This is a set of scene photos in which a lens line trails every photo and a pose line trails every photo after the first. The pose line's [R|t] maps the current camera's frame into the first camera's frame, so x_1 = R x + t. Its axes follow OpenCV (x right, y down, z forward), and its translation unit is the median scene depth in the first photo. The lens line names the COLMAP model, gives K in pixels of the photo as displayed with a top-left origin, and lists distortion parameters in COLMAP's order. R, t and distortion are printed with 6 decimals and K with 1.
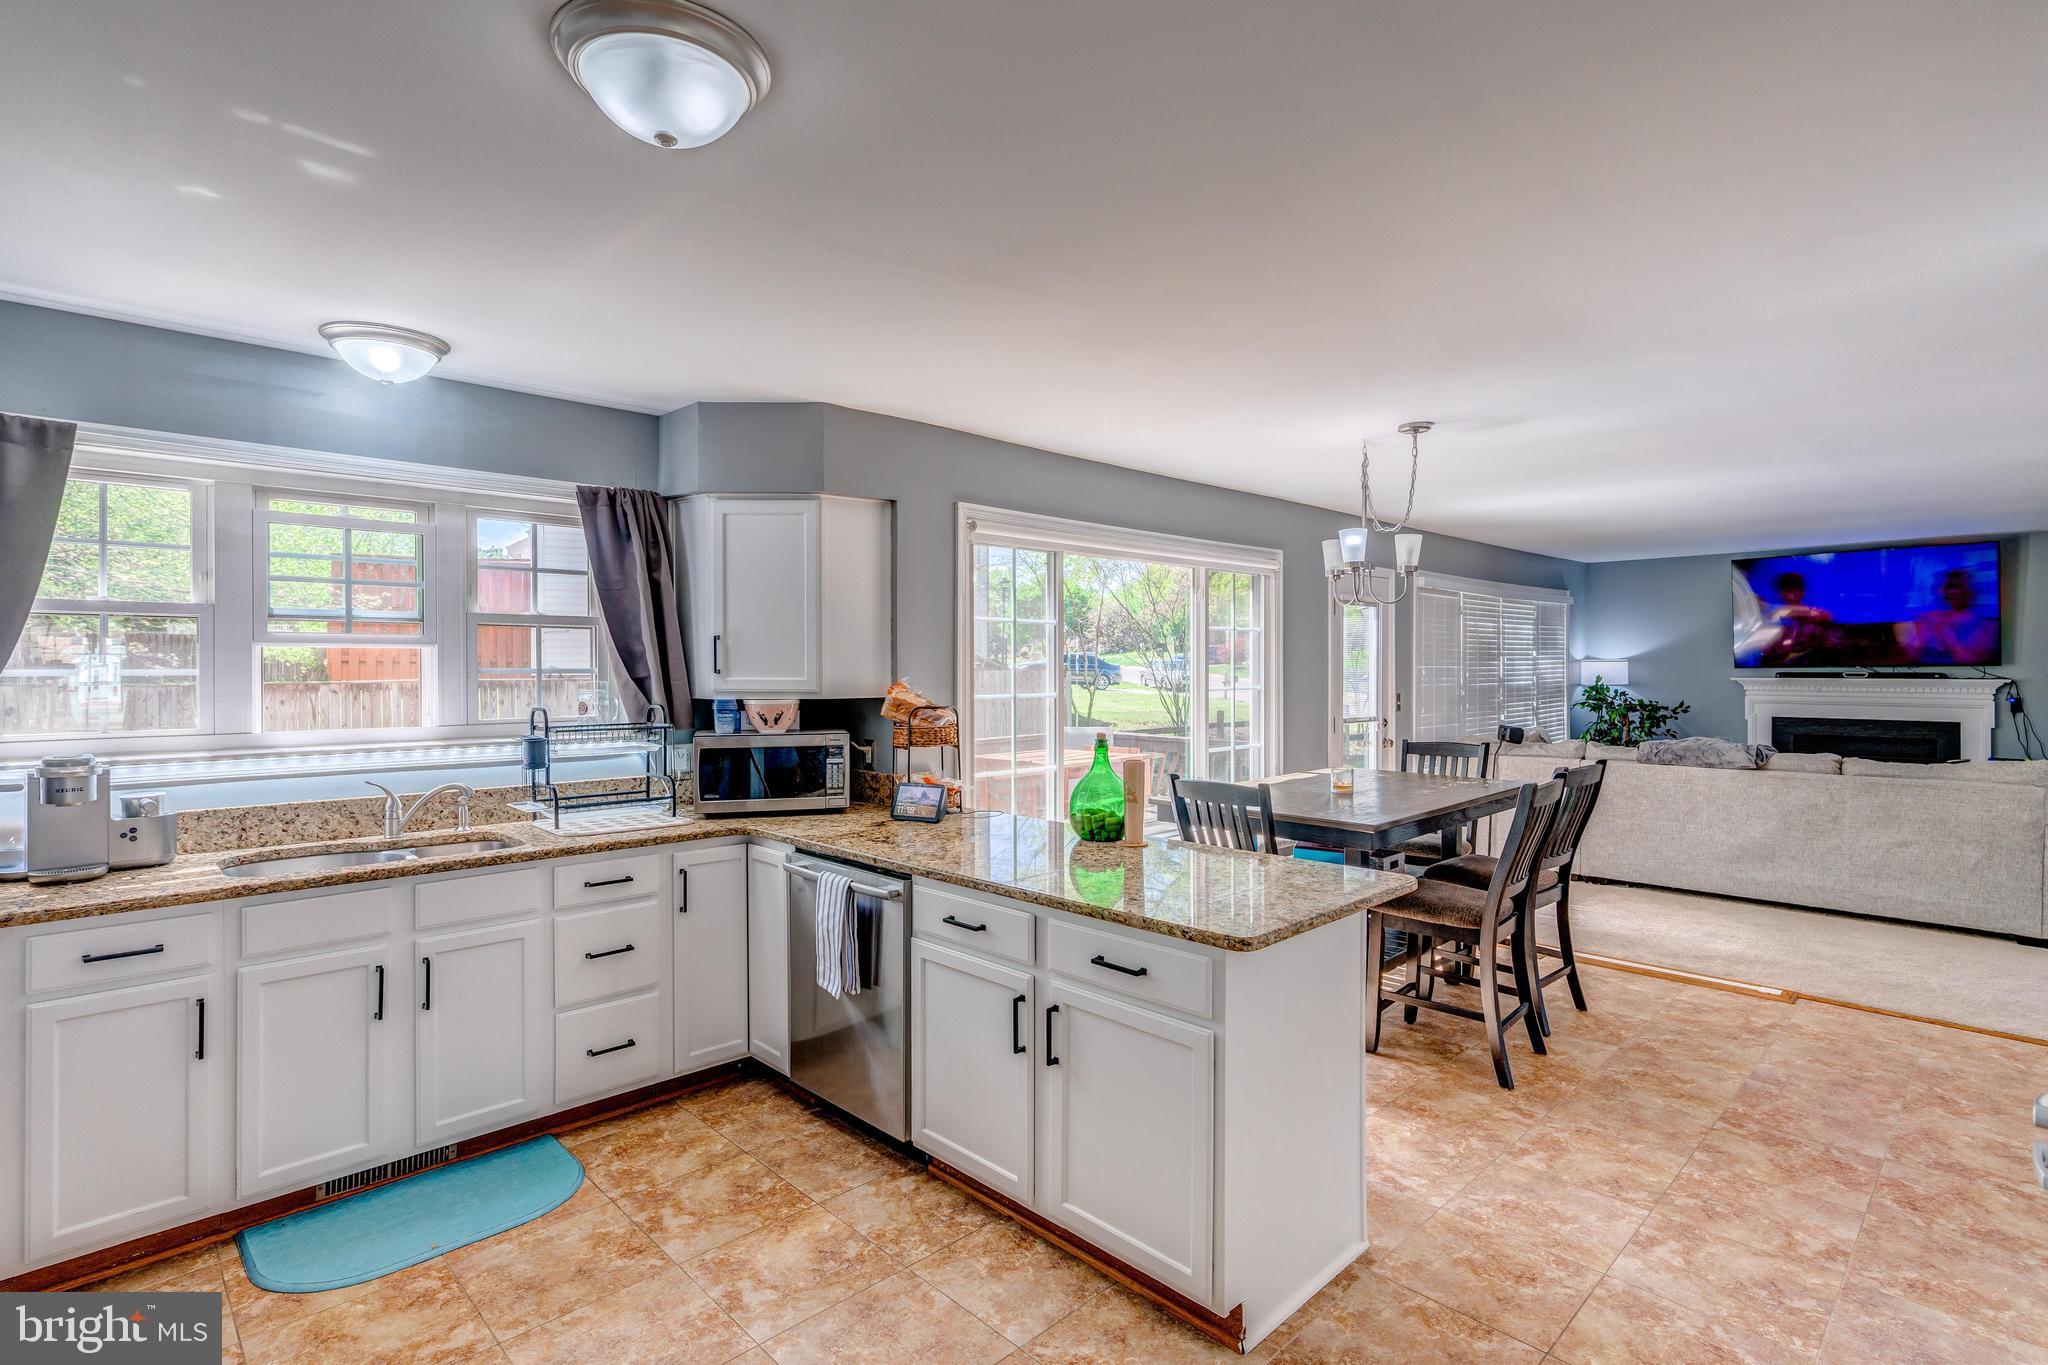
lens RADIAL K [[991.6, 0, 1024.0], [0, 991.6, 682.5], [0, 0, 1]] dist [0.007774, -0.000040]
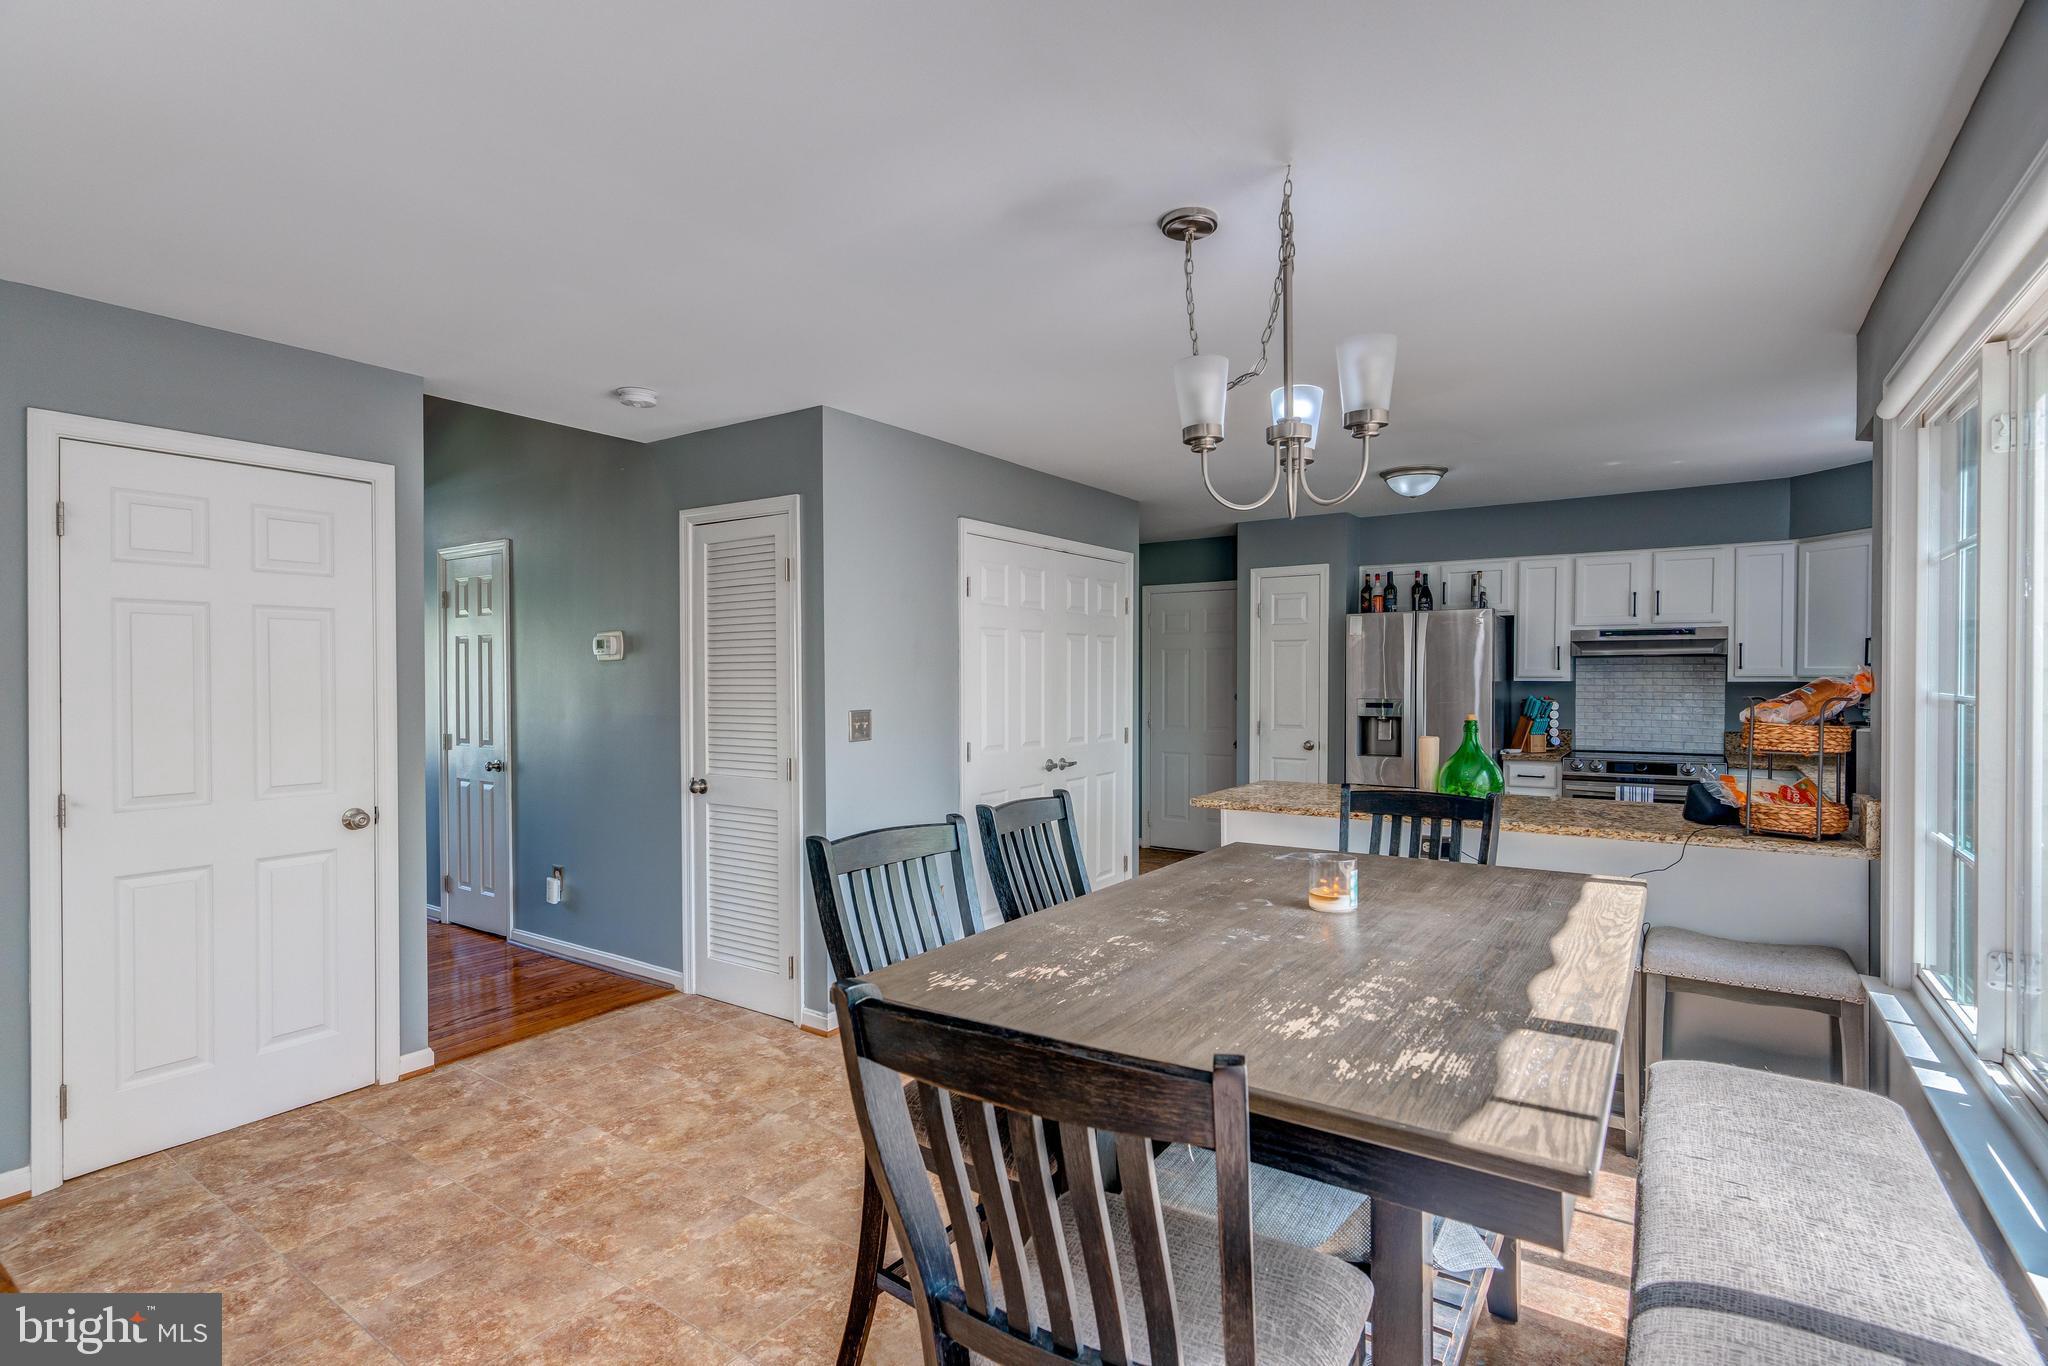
lens RADIAL K [[971.1, 0, 1024.0], [0, 971.1, 683.0], [0, 0, 1]] dist [0.002772, 0.000543]
pose [[-0.978686, 0.001884, -0.205356, 0.493588], [-0.001193, 0.999889, 0.014862, -0.002549], [0.205361, 0.014790, -0.978575, 1.257997]]
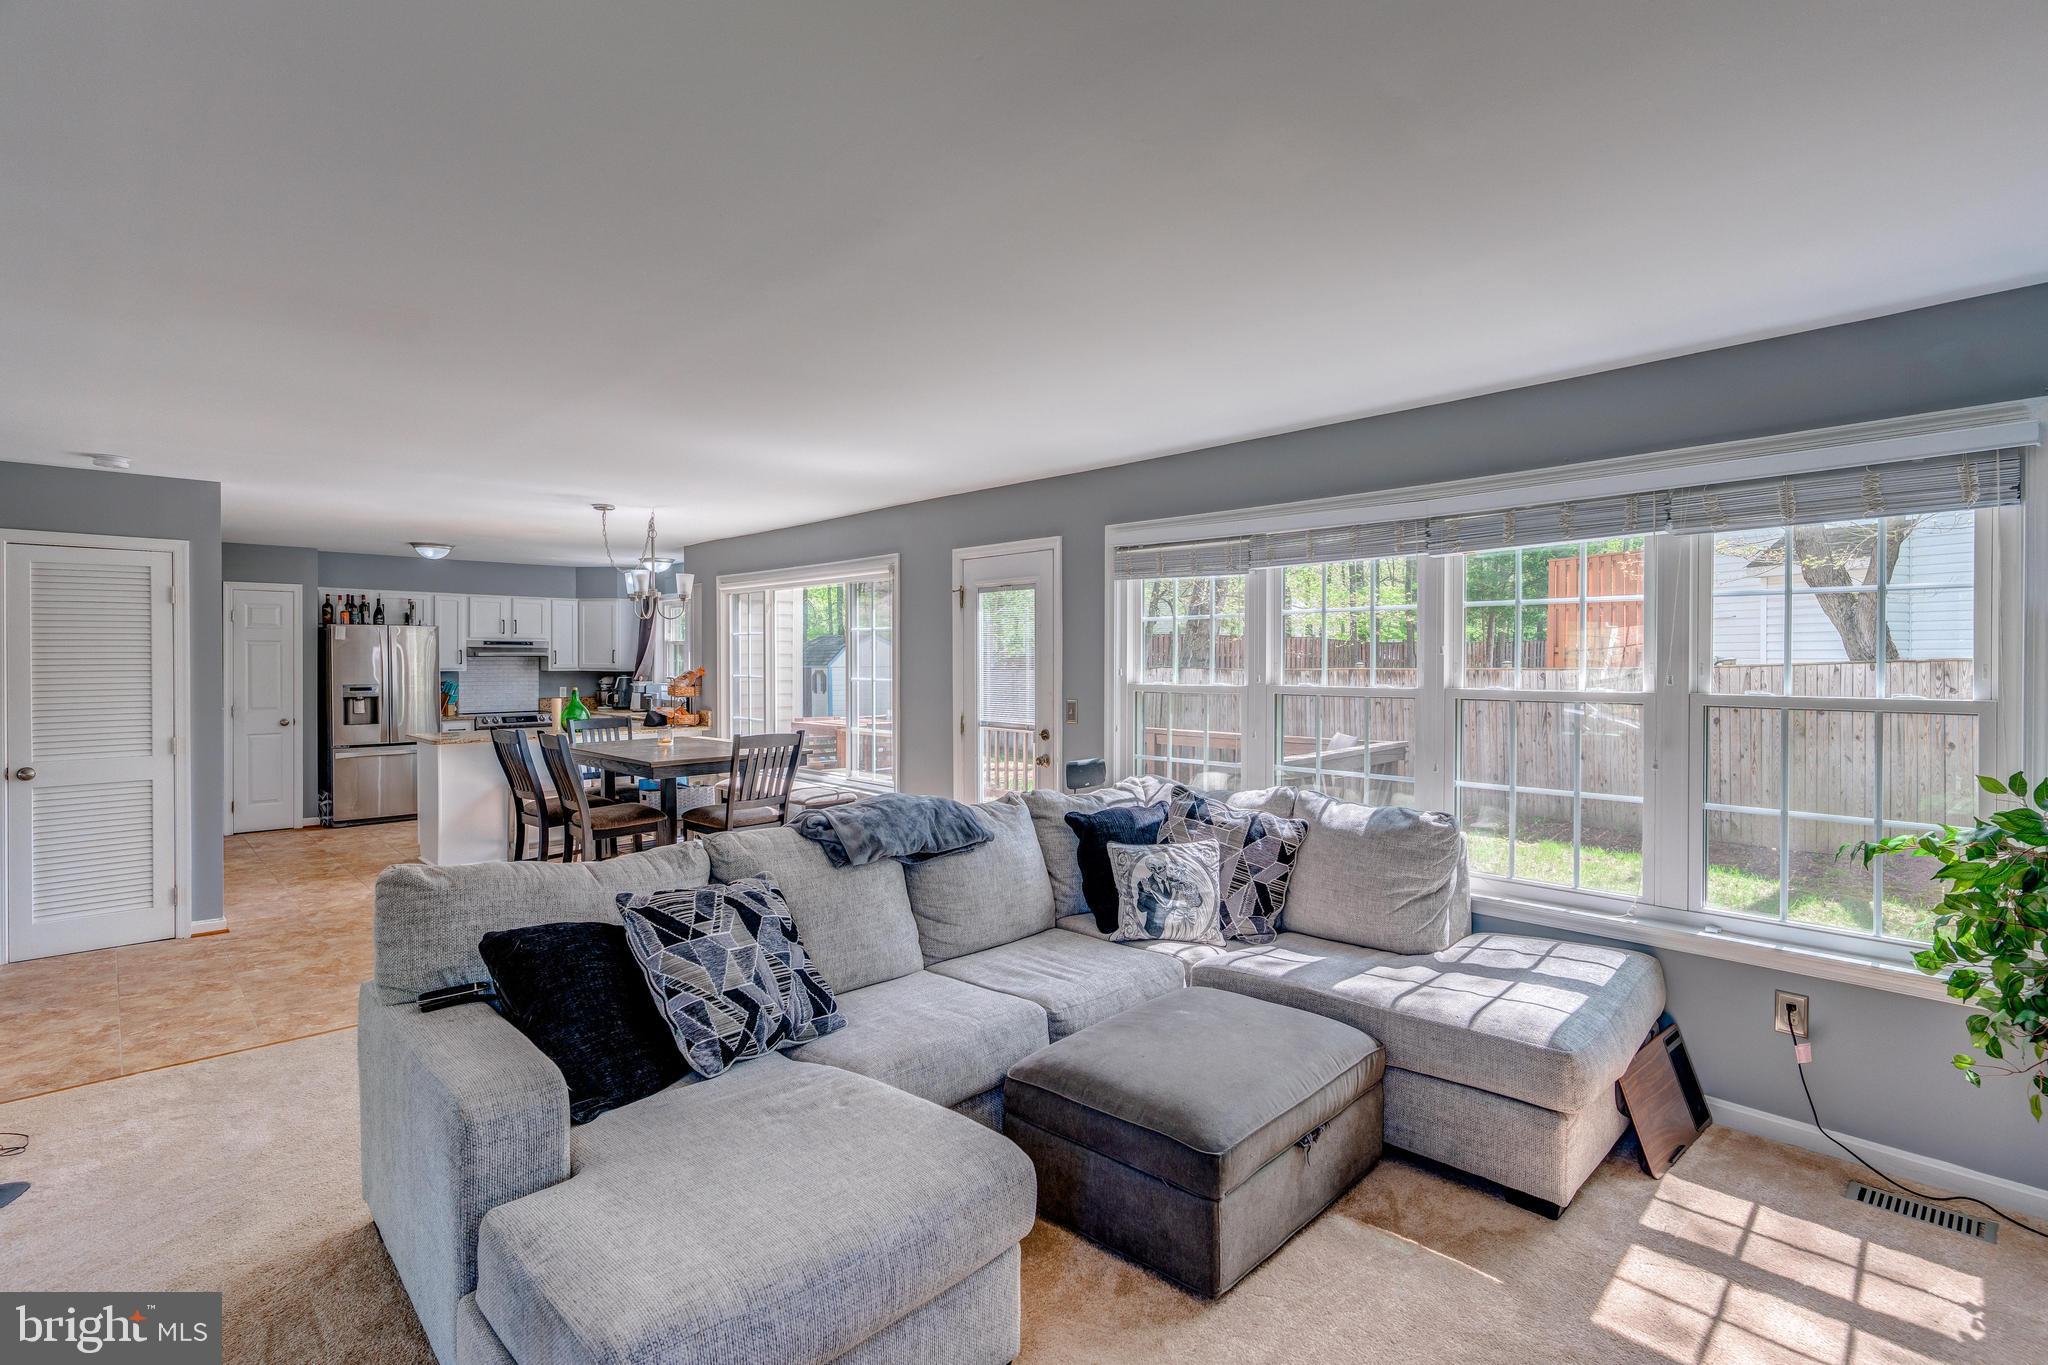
lens RADIAL K [[971.1, 0, 1024.0], [0, 971.1, 682.5], [0, 0, 1]] dist [0.002772, 0.000543]
pose [[-0.008756, 0.023147, -0.999694, 1.563516], [-0.012065, 0.999657, 0.023252, -0.024978], [0.999889, 0.012265, -0.008474, 1.370480]]
